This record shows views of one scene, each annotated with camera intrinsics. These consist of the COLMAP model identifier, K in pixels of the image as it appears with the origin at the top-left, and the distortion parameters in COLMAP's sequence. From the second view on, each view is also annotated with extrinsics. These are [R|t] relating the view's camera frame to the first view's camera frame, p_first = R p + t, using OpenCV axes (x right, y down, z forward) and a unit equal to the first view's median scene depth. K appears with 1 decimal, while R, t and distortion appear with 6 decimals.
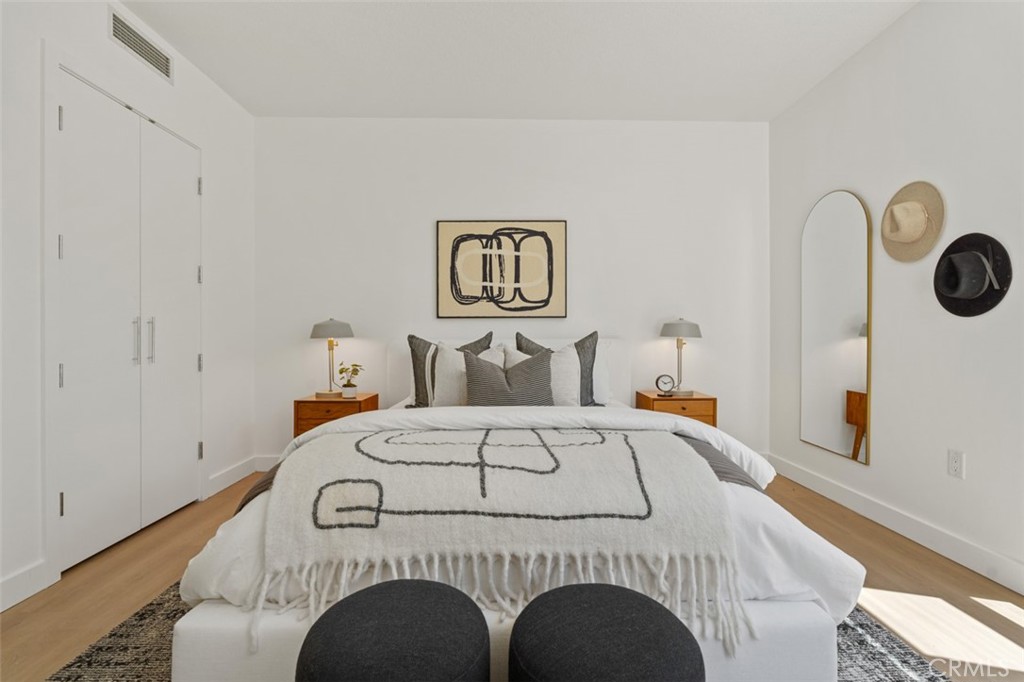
lens RADIAL K [[460.5, 0, 513.1], [0, 460.5, 338.3], [0, 0, 1]] dist [-0.005086, 0.000069]
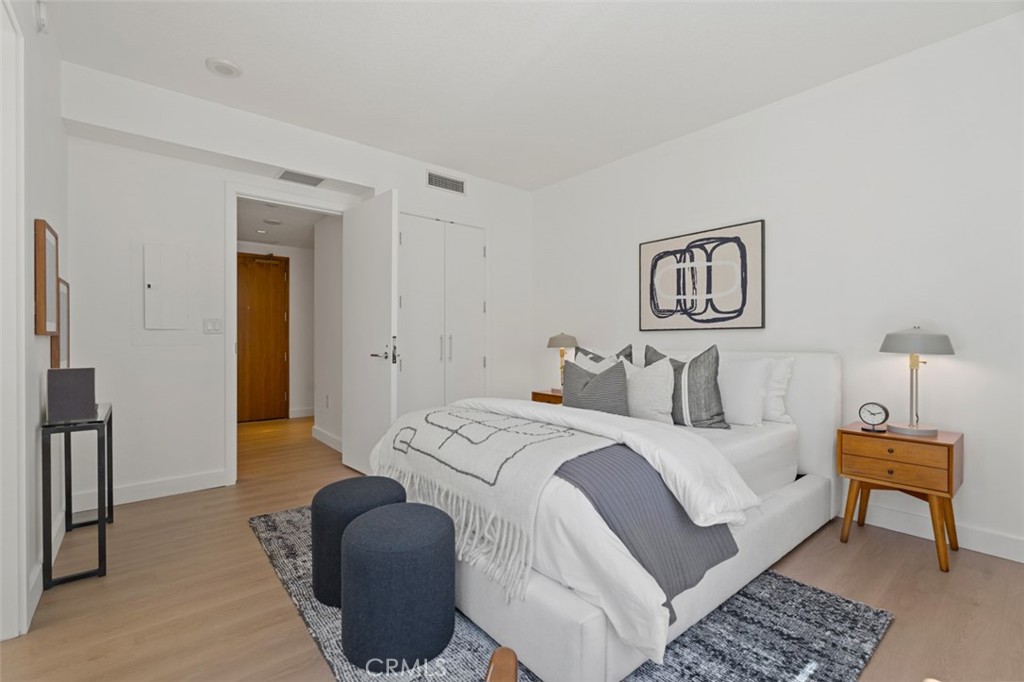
lens RADIAL K [[460.5, 0, 517.6], [0, 460.5, 342.3], [0, 0, 1]] dist [-0.005086, 0.000069]
pose [[0.625677, 0.004776, -0.780067, 0.518182], [-0.009224, 0.999957, -0.001277, -0.012456], [0.780027, 0.007995, 0.625694, 0.072988]]
